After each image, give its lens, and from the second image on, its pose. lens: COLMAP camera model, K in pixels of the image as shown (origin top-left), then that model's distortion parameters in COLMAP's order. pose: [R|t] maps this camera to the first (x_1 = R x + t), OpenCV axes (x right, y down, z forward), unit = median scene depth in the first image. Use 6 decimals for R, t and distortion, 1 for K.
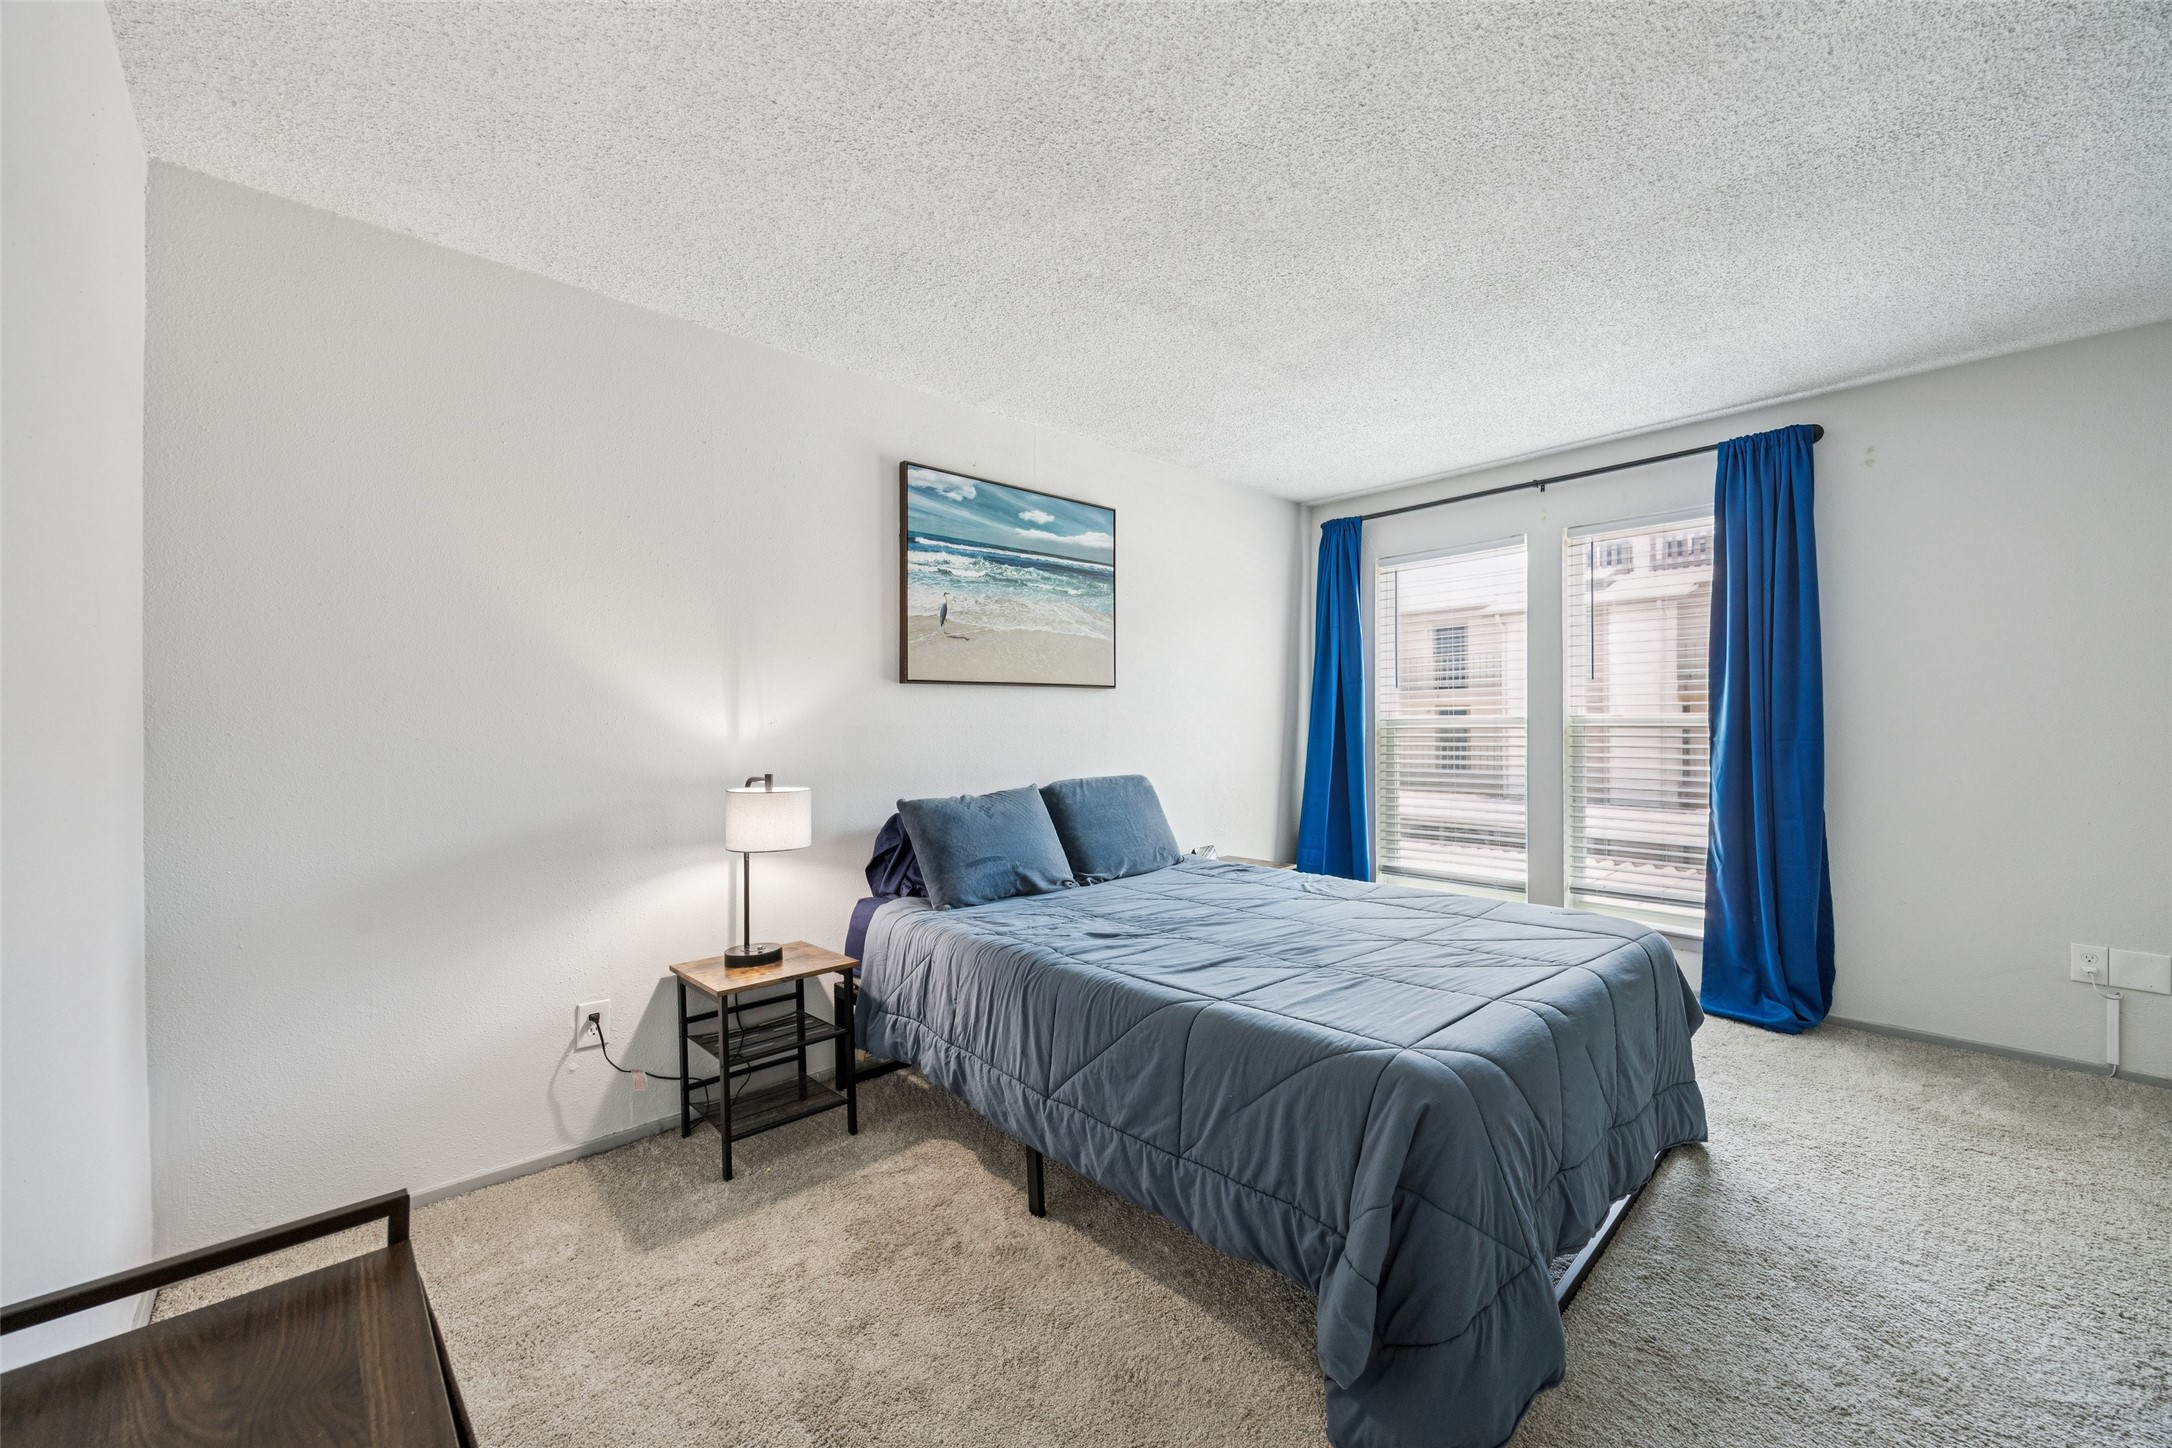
lens RADIAL K [[860.1, 0, 1089.2], [0, 860.1, 715.0], [0, 0, 1]] dist [0.000053, 0.000206]
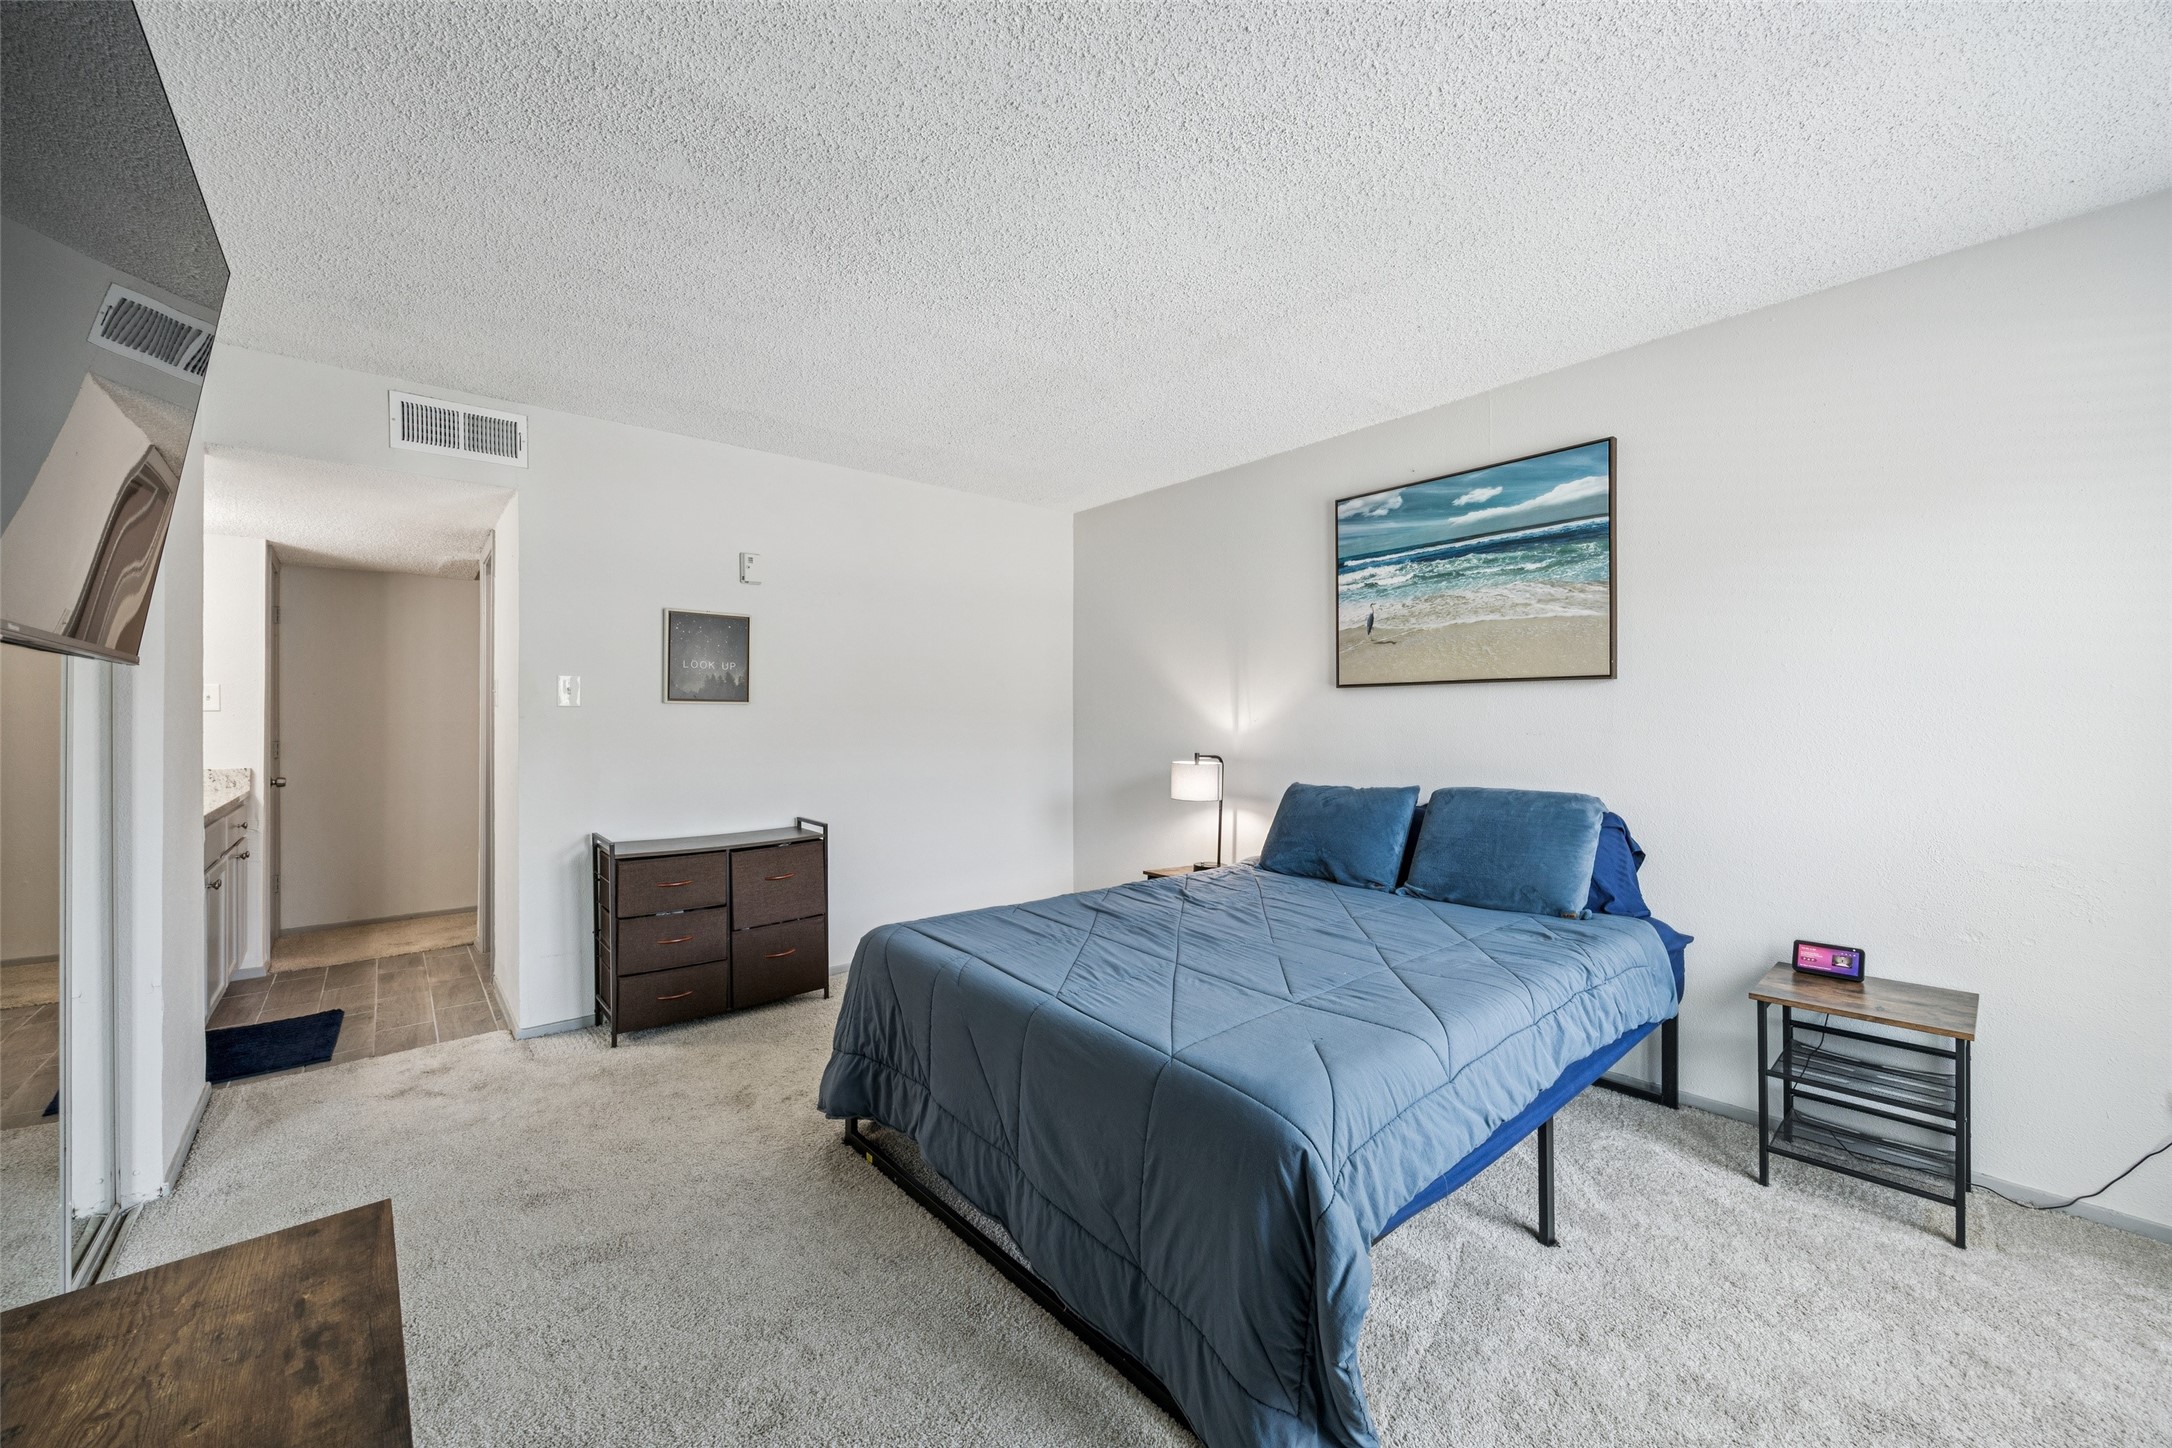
lens RADIAL K [[860.1, 0, 1089.2], [0, 860.1, 715.0], [0, 0, 1]] dist [0.000053, 0.000206]
pose [[-0.073171, 0.004181, -0.997311, 0.938638], [0.006687, 0.999971, 0.003702, -0.006196], [0.997297, -0.006398, -0.073197, 0.705433]]
